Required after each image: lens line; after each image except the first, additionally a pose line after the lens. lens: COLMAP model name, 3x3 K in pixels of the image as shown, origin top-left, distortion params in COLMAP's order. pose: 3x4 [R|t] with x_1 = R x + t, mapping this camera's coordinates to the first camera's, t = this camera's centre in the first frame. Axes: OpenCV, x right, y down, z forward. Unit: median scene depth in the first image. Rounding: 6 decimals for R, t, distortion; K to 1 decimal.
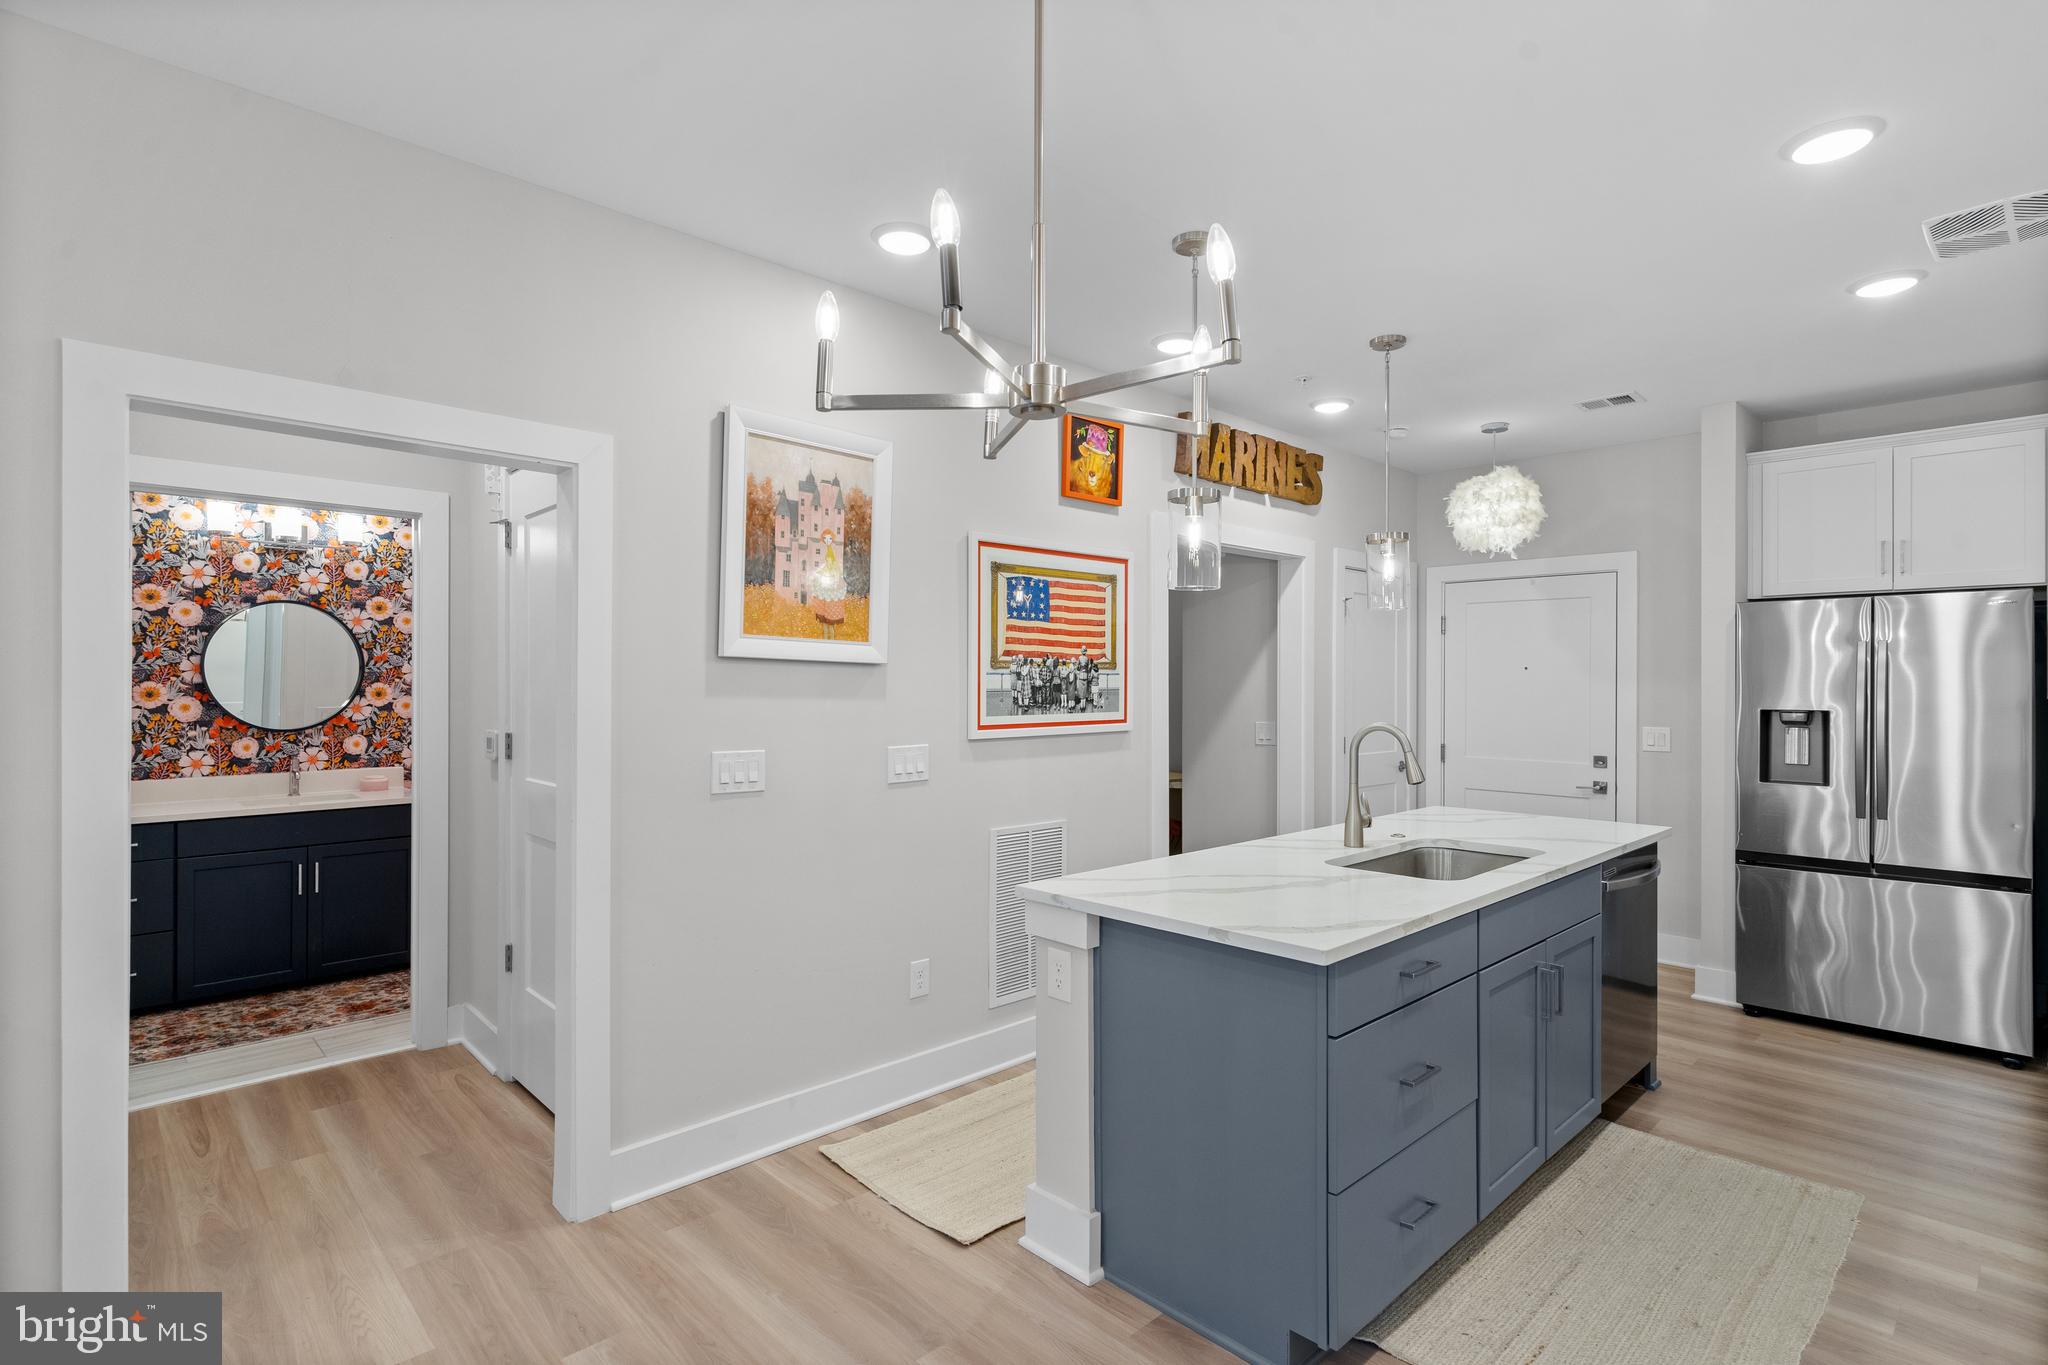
lens RADIAL K [[973.8, 0, 1013.4], [0, 973.8, 684.3], [0, 0, 1]] dist [0.008440, 0.000072]
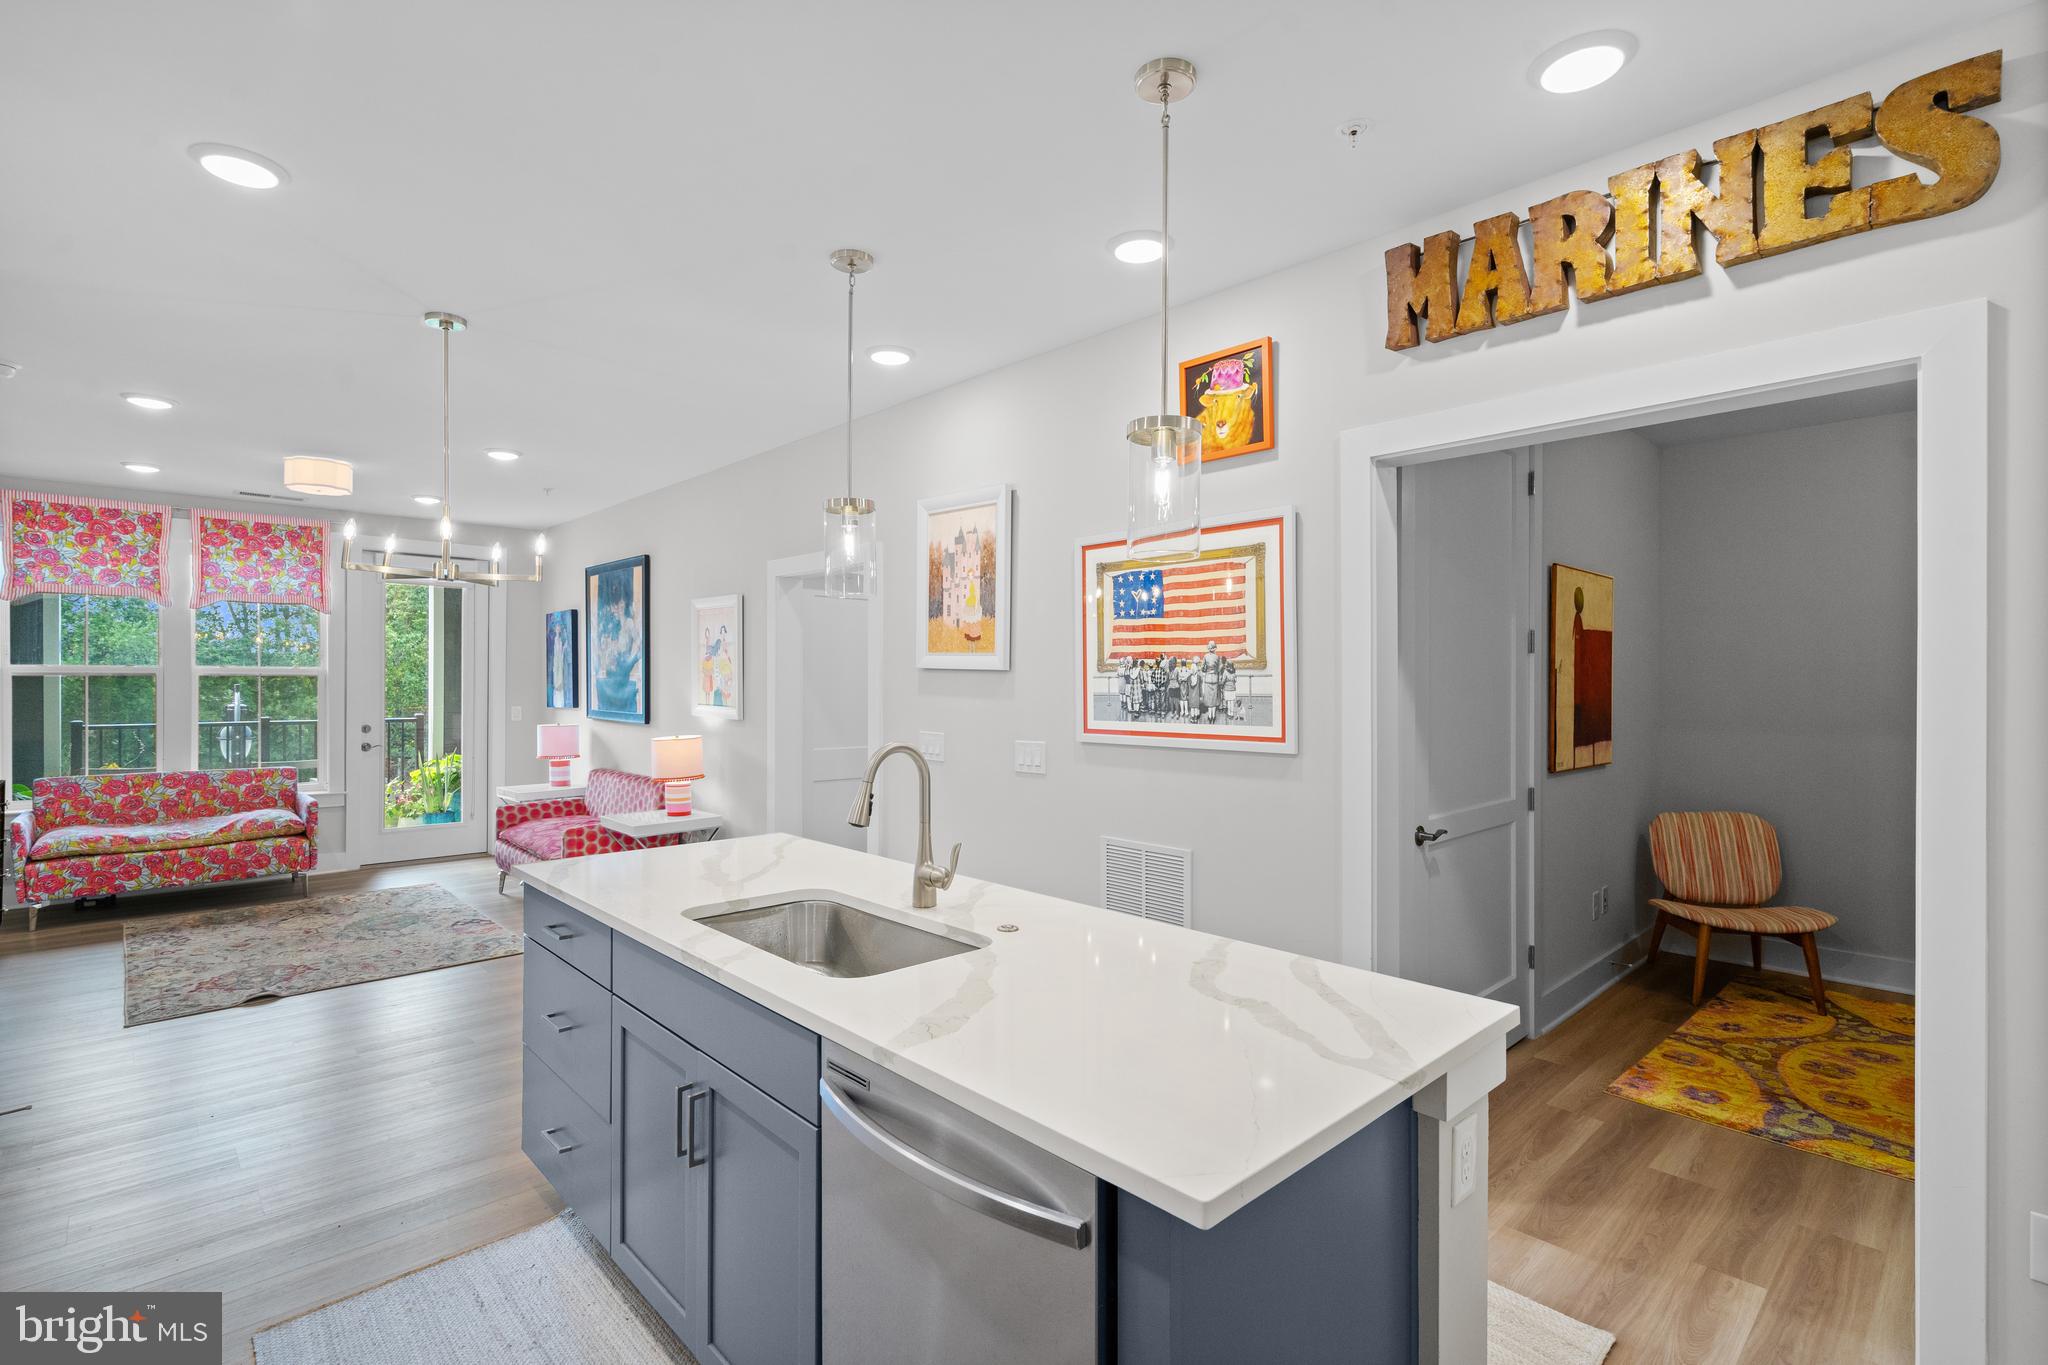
lens RADIAL K [[945.1, 0, 1020.2], [0, 945.1, 683.2], [0, 0, 1]] dist [-0.000490, -0.000595]
pose [[0.009454, 0.002591, -0.999952, 0.895107], [-0.001041, 0.999996, 0.002581, -0.006867], [0.999955, 0.001016, 0.009457, 0.874826]]
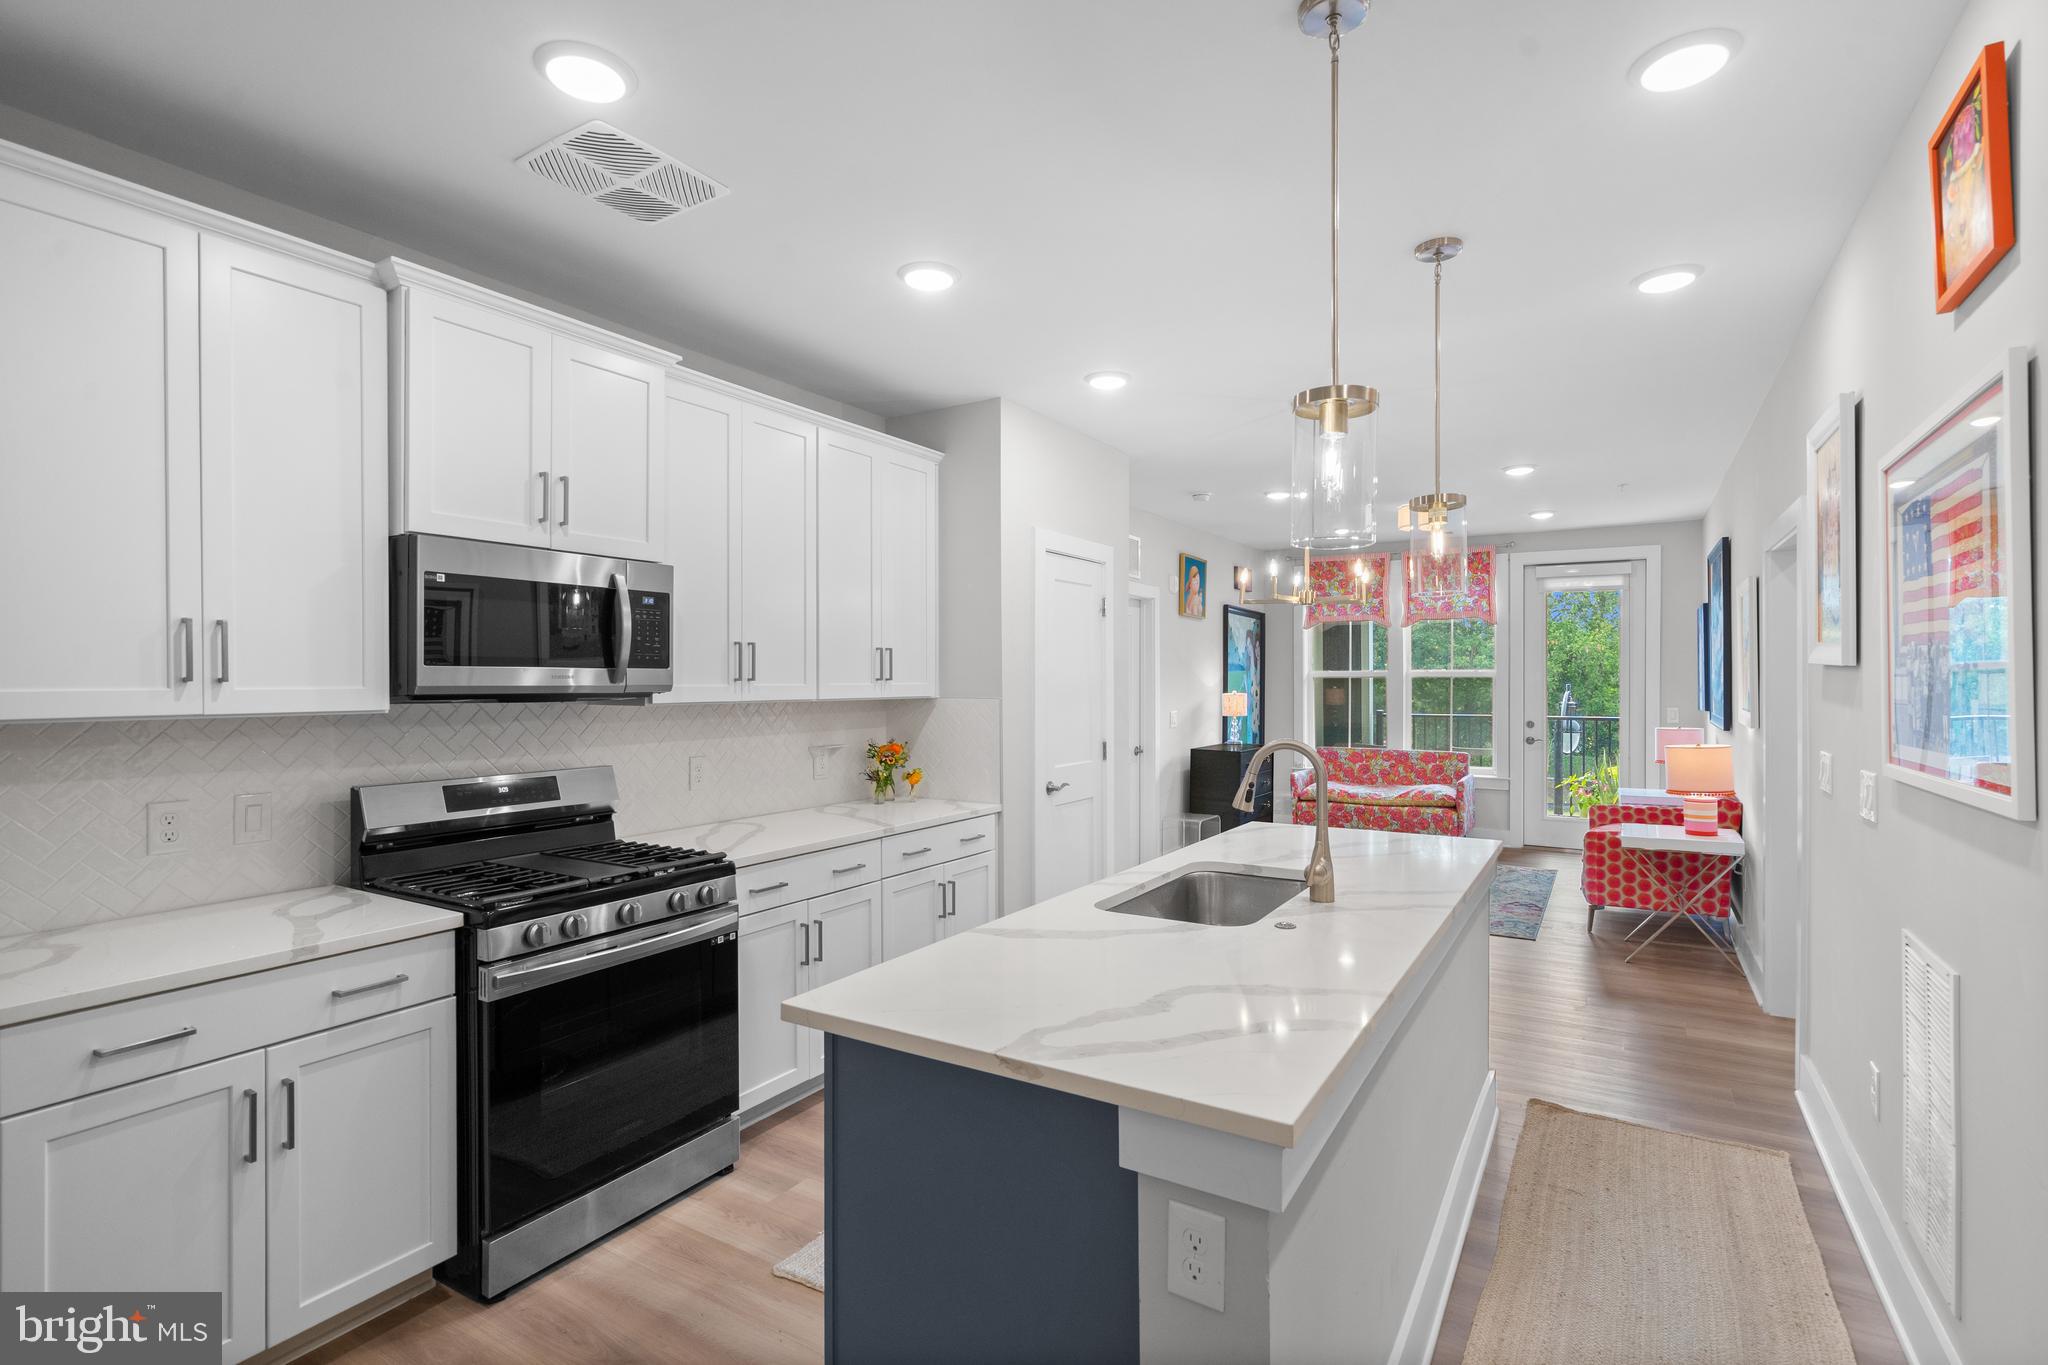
lens RADIAL K [[973.8, 0, 1062.3], [0, 973.8, 682.5], [0, 0, 1]] dist [0.008440, 0.000072]
pose [[-0.953570, 0.000681, -0.301172, 0.641179], [0.000278, 0.999999, 0.001382, -0.006572], [0.301173, 0.001234, -0.953569, 1.387830]]
